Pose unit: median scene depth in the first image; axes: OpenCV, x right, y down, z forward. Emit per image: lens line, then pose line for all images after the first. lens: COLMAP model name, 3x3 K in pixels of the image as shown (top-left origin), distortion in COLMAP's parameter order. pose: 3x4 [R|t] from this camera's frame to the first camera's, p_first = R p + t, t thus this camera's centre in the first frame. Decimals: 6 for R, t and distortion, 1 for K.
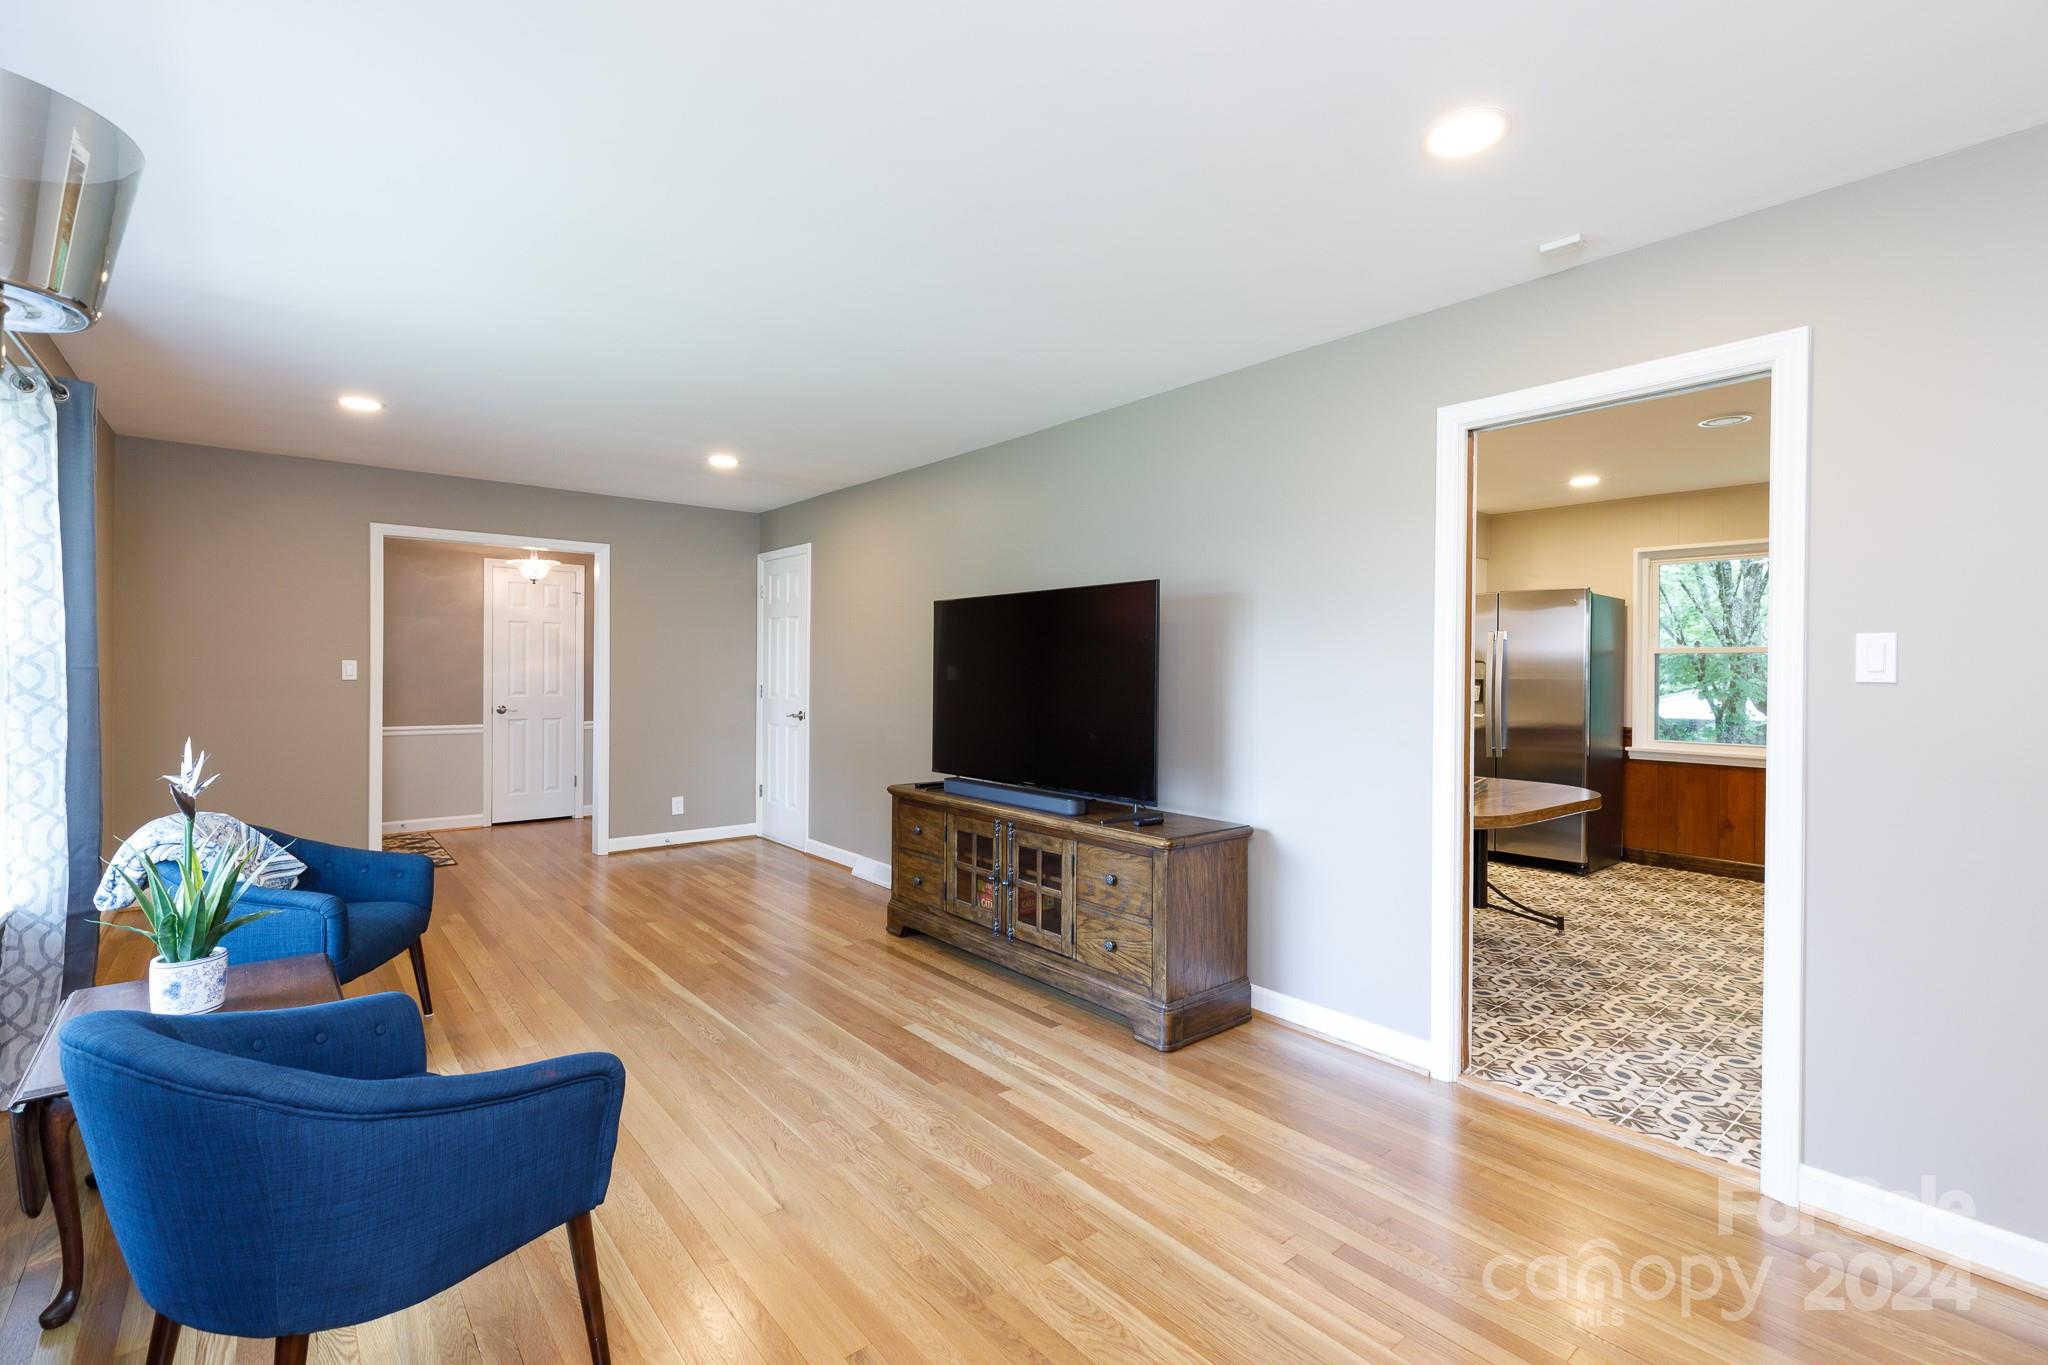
lens RADIAL K [[912.1, 0, 1024.0], [0, 912.1, 682.5], [0, 0, 1]] dist [0.000726, 0.000209]
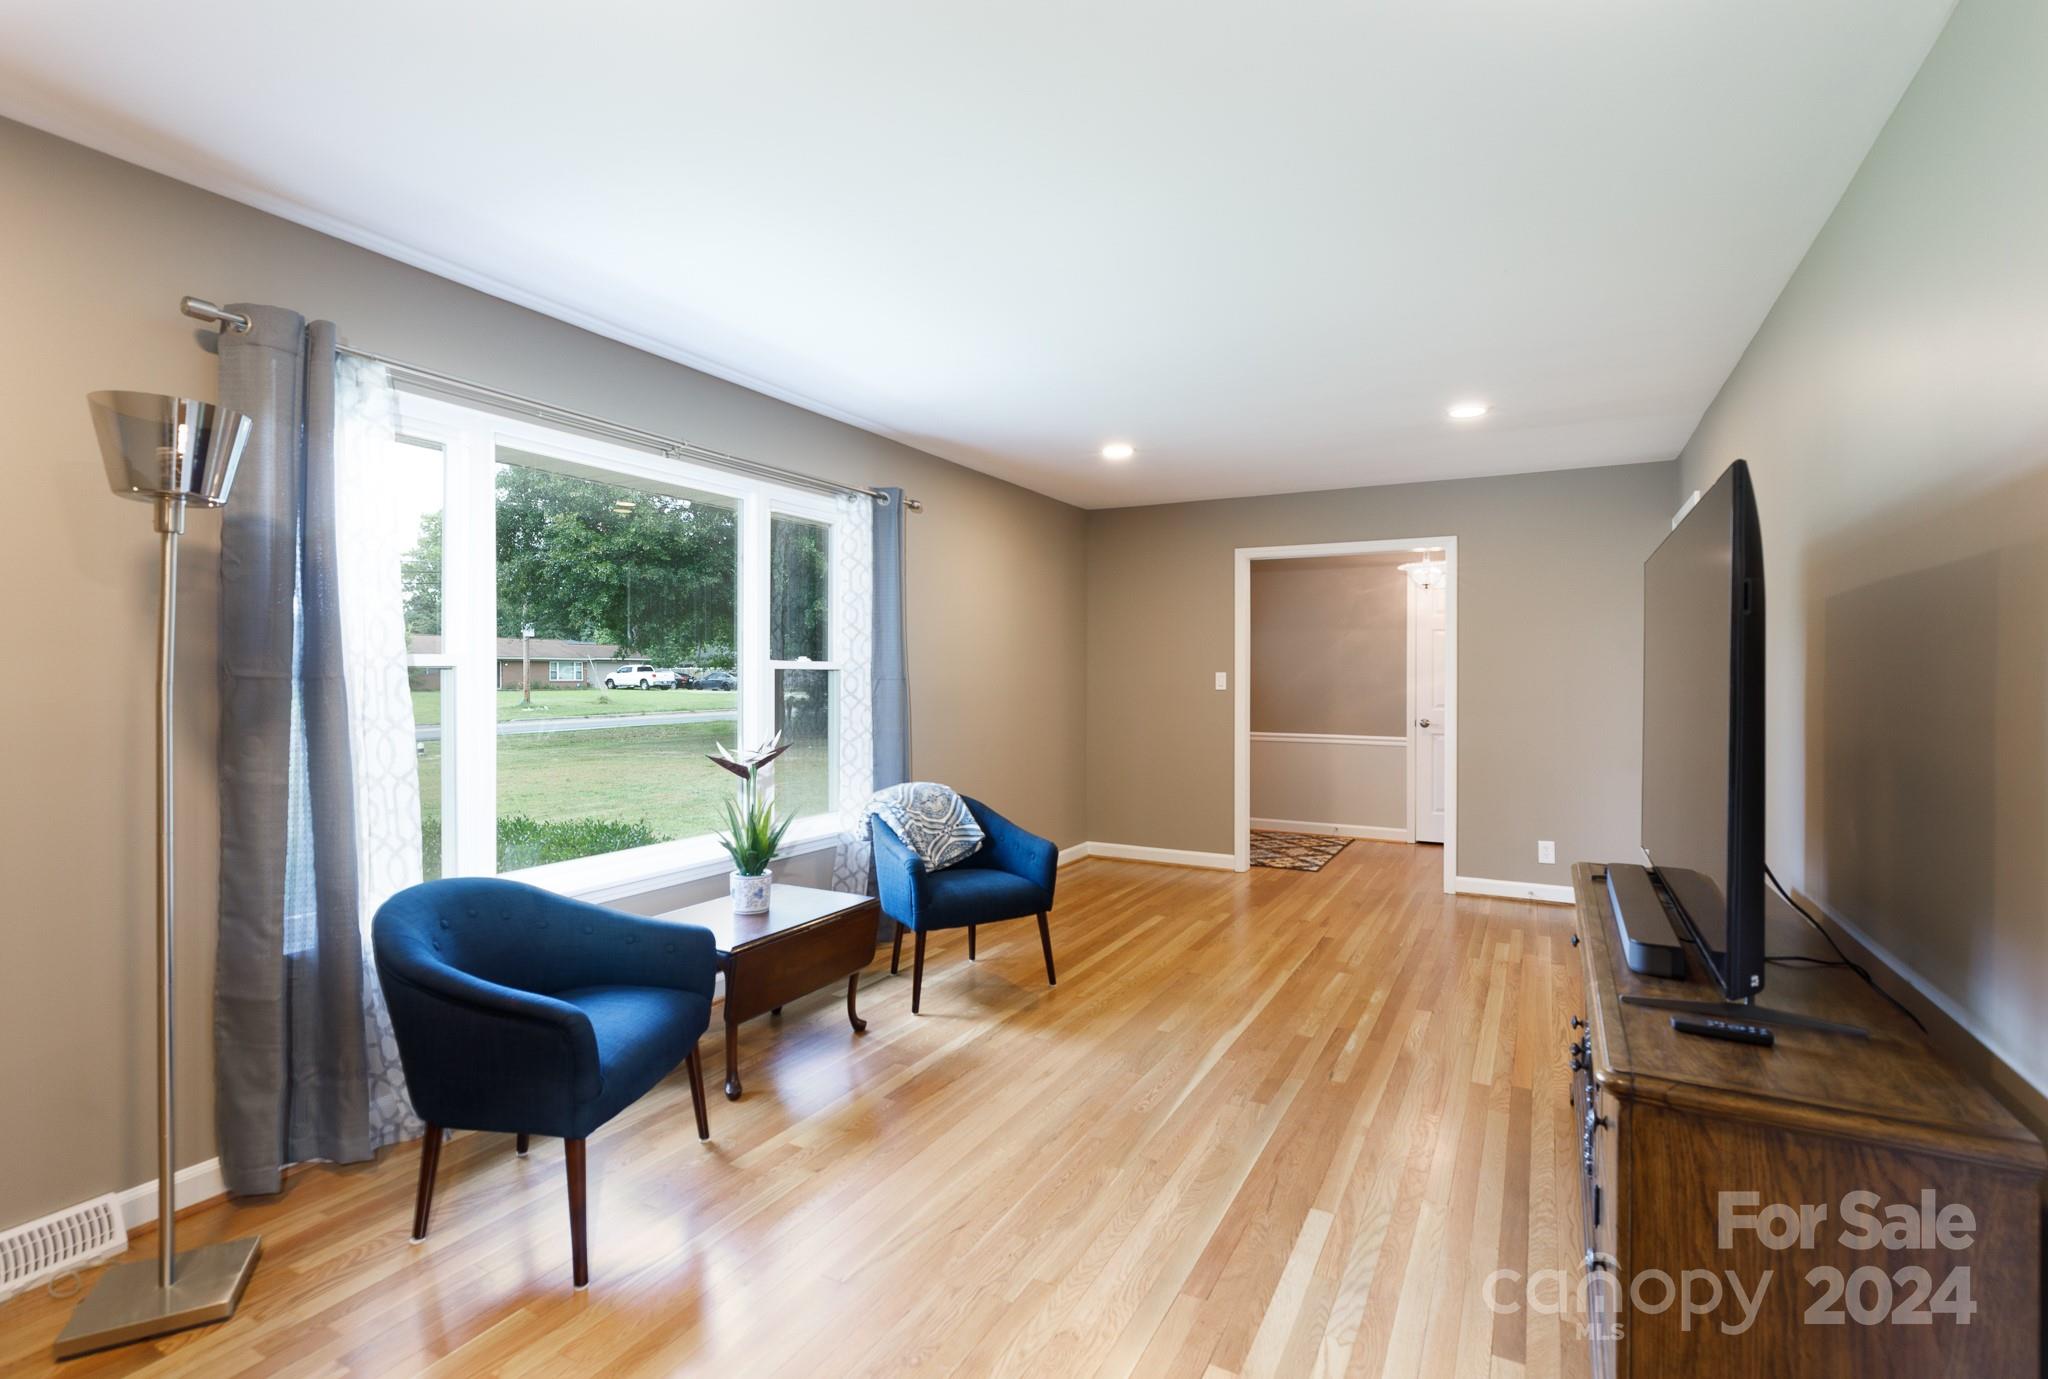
lens RADIAL K [[950.9, 0, 1024.0], [0, 950.9, 689.5], [0, 0, 1]] dist [0.000370, -0.000124]
pose [[0.368441, 0.006291, -0.929630, 0.338715], [-0.013281, 0.999911, 0.001503, -0.002109], [0.929556, 0.011793, 0.368492, 0.418480]]
